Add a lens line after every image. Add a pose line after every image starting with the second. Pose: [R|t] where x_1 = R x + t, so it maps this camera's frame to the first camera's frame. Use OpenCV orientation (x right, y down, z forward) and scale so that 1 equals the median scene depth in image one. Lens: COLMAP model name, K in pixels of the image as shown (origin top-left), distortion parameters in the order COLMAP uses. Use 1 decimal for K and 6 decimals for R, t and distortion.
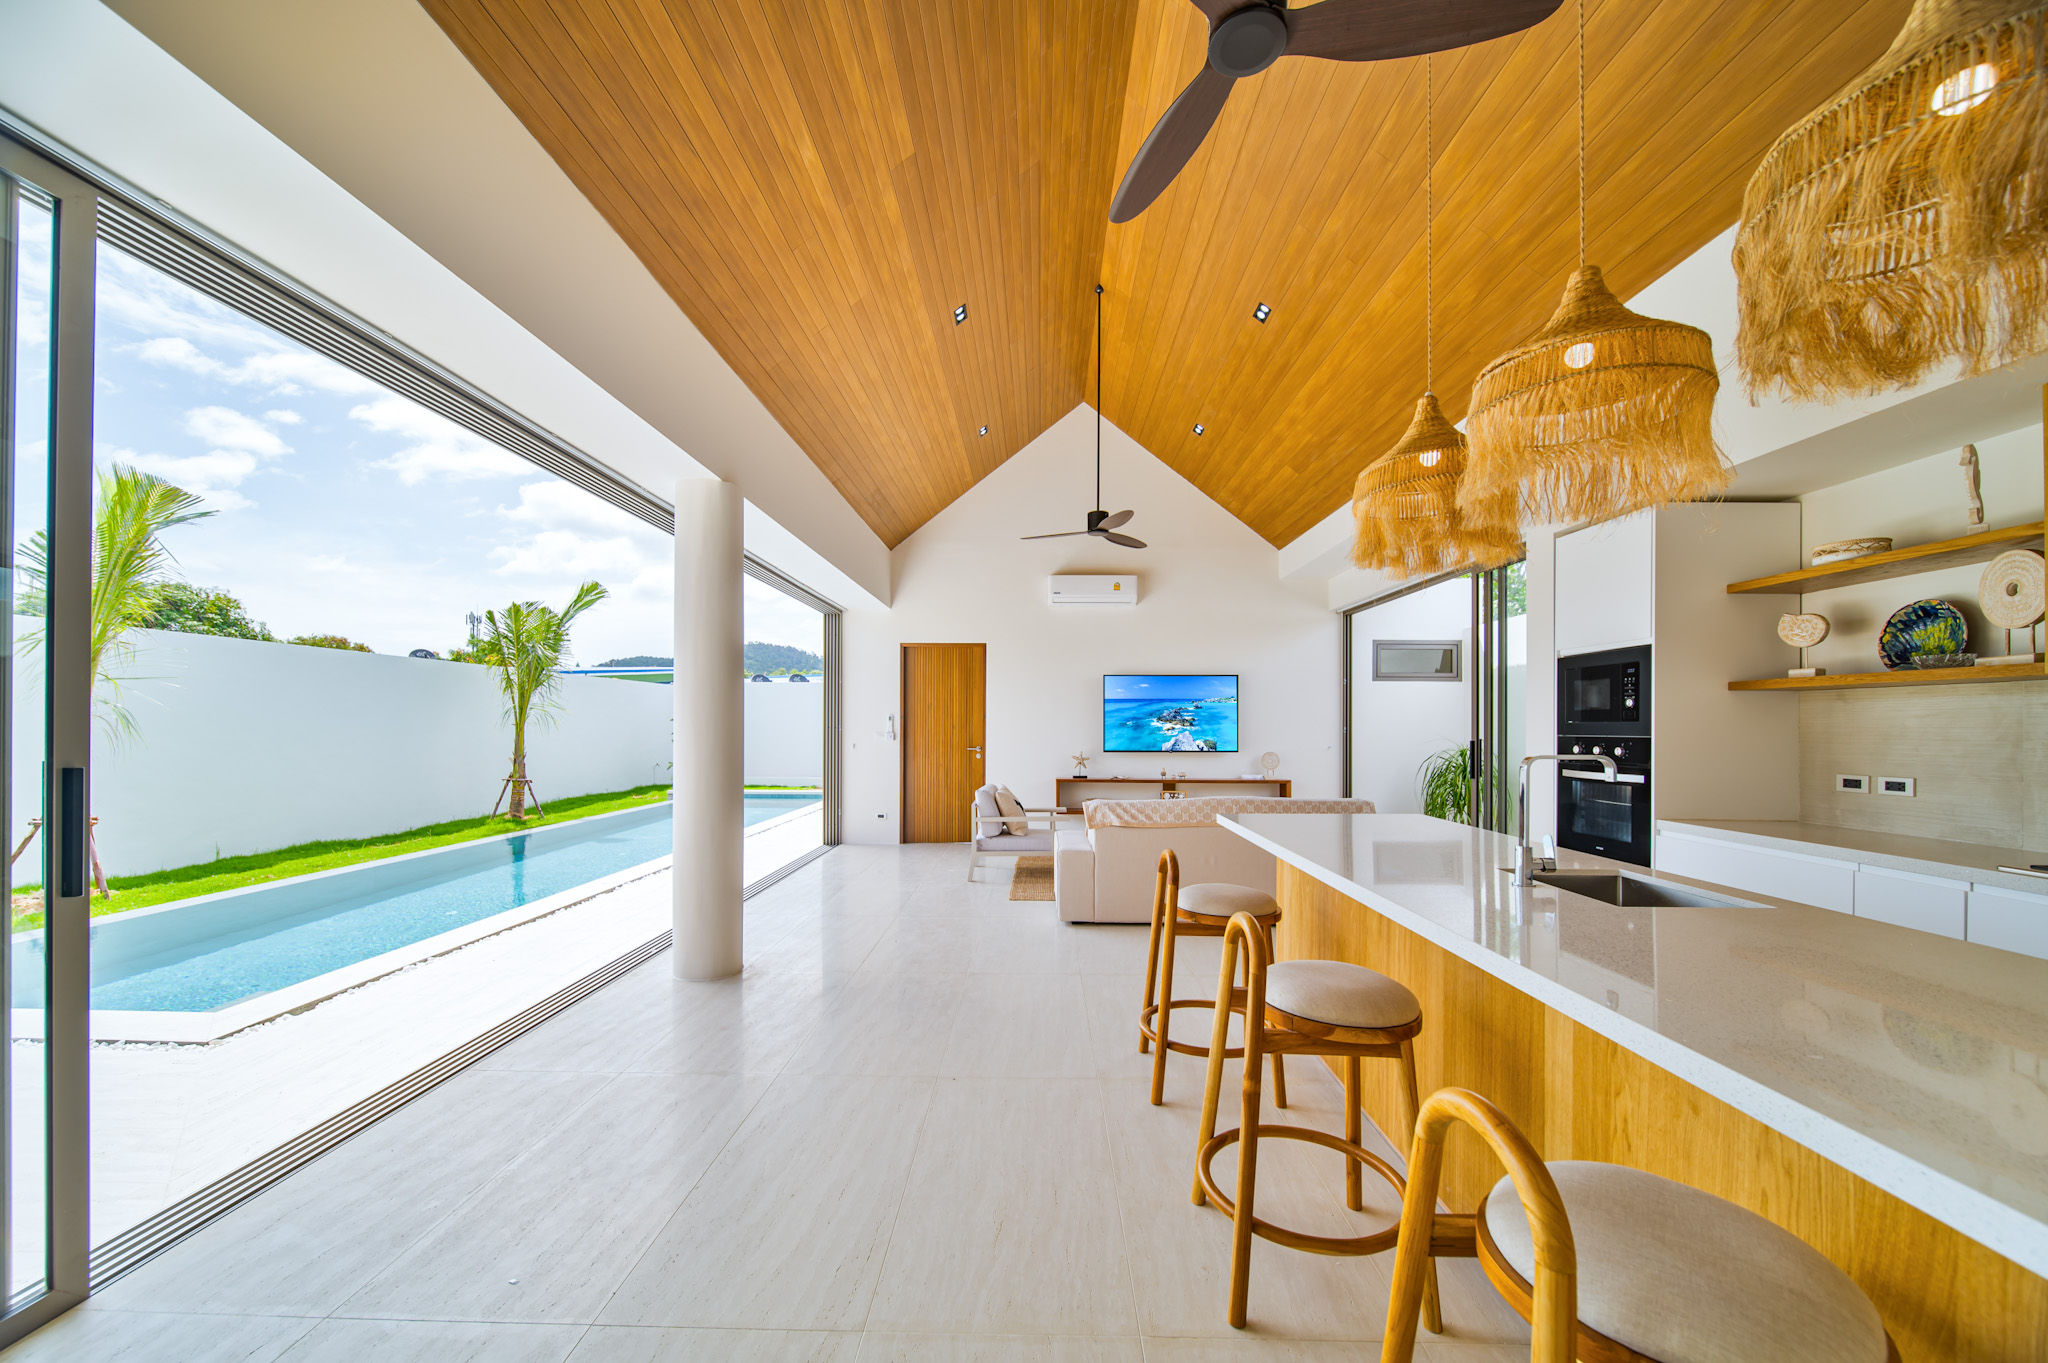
lens RADIAL K [[757.9, 0, 1020.7], [0, 757.9, 719.5], [0, 0, 1]] dist [0.001489, 0.000208]
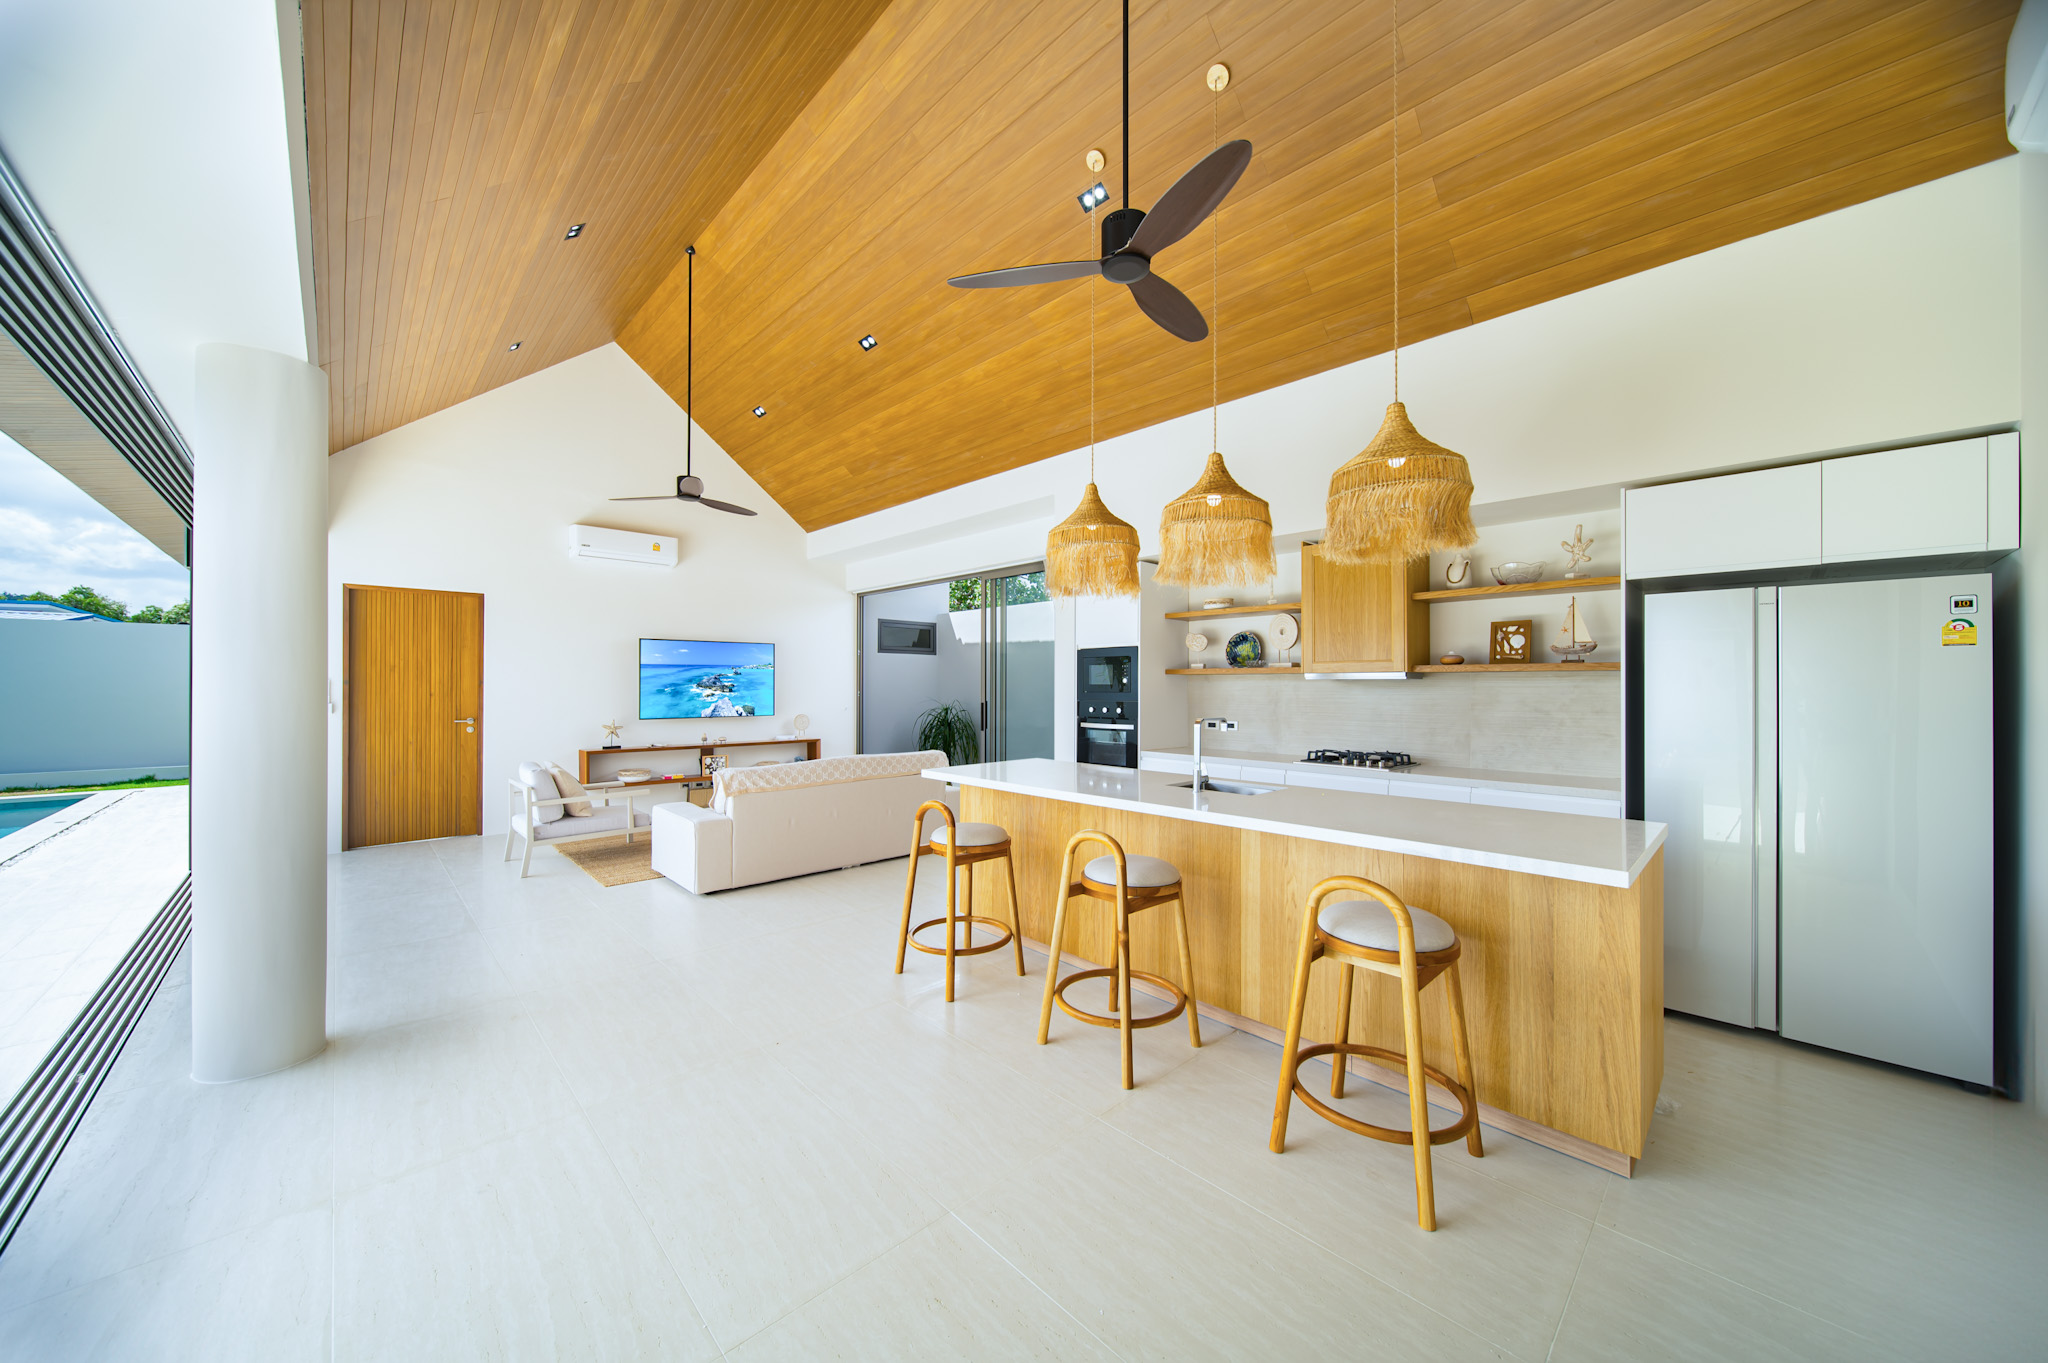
lens RADIAL K [[725.9, 0, 1024.0], [0, 725.9, 681.5], [0, 0, 1]] dist [0.000233, -0.000012]
pose [[0.709324, 0.001823, 0.704880, -0.299603], [-0.004815, 0.999986, 0.002259, -0.015114], [-0.704866, -0.004996, 0.709323, 0.029075]]
